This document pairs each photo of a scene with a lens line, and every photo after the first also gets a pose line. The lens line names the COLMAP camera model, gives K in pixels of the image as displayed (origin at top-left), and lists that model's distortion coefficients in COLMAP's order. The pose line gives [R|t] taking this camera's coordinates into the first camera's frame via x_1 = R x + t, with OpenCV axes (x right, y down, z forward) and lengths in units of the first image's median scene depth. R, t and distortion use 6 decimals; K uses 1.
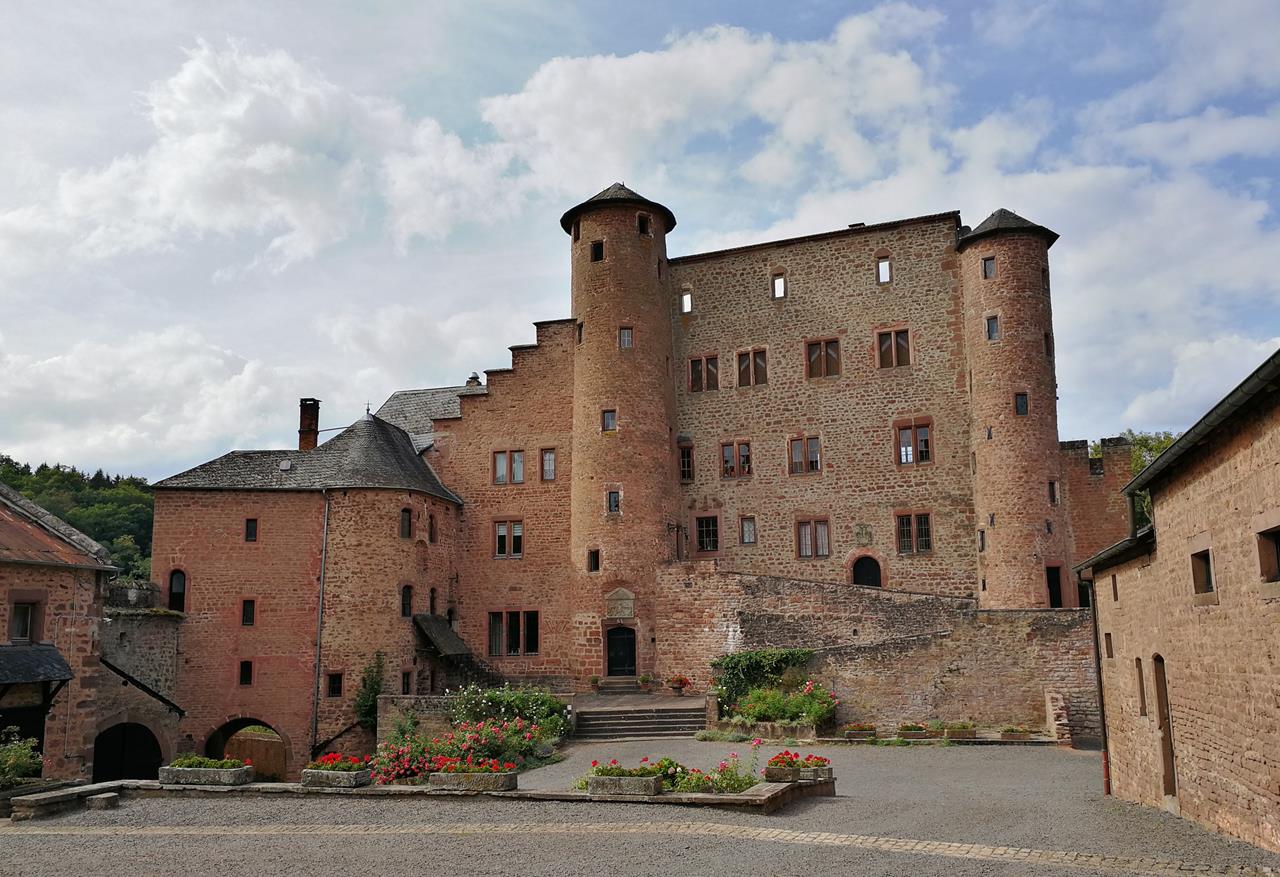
lens RADIAL K [[1028.3, 0, 639.1], [0, 1028.3, 486.7], [0, 0, 1]] dist [0.084629, -0.140158]
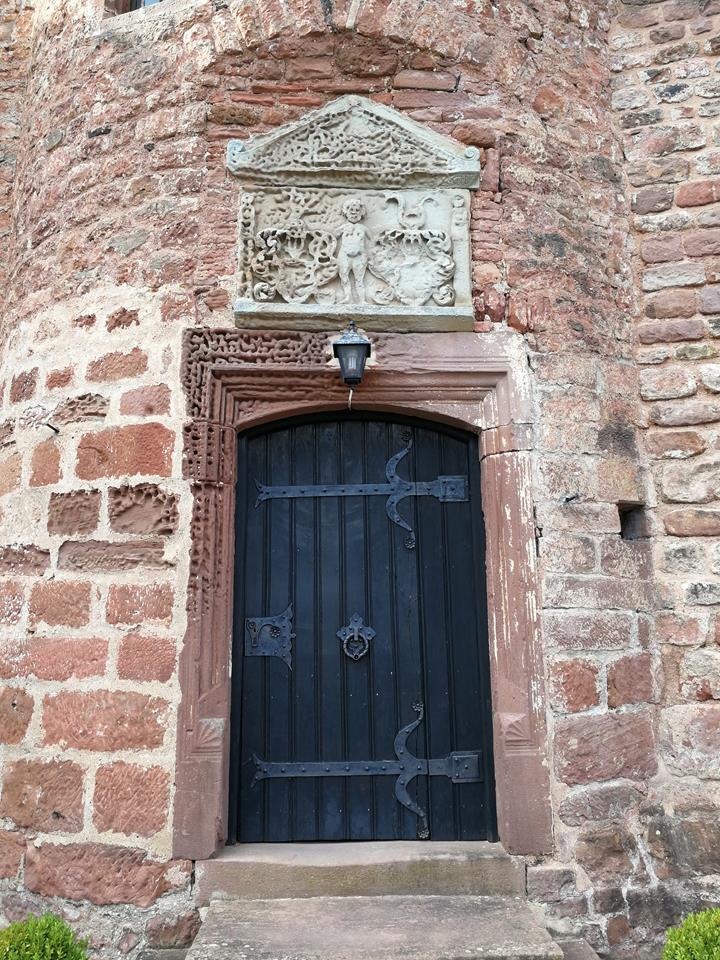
lens RADIAL K [[780.3, 0, 360.0], [0, 780.3, 480.0], [0, 0, 1]] dist [0.039091, -0.011181]
pose [[0.991366, 0.039571, 0.125012, -0.028114], [-0.033830, 0.998287, -0.047725, 0.150052], [-0.126686, 0.043084, 0.991007, 0.917895]]
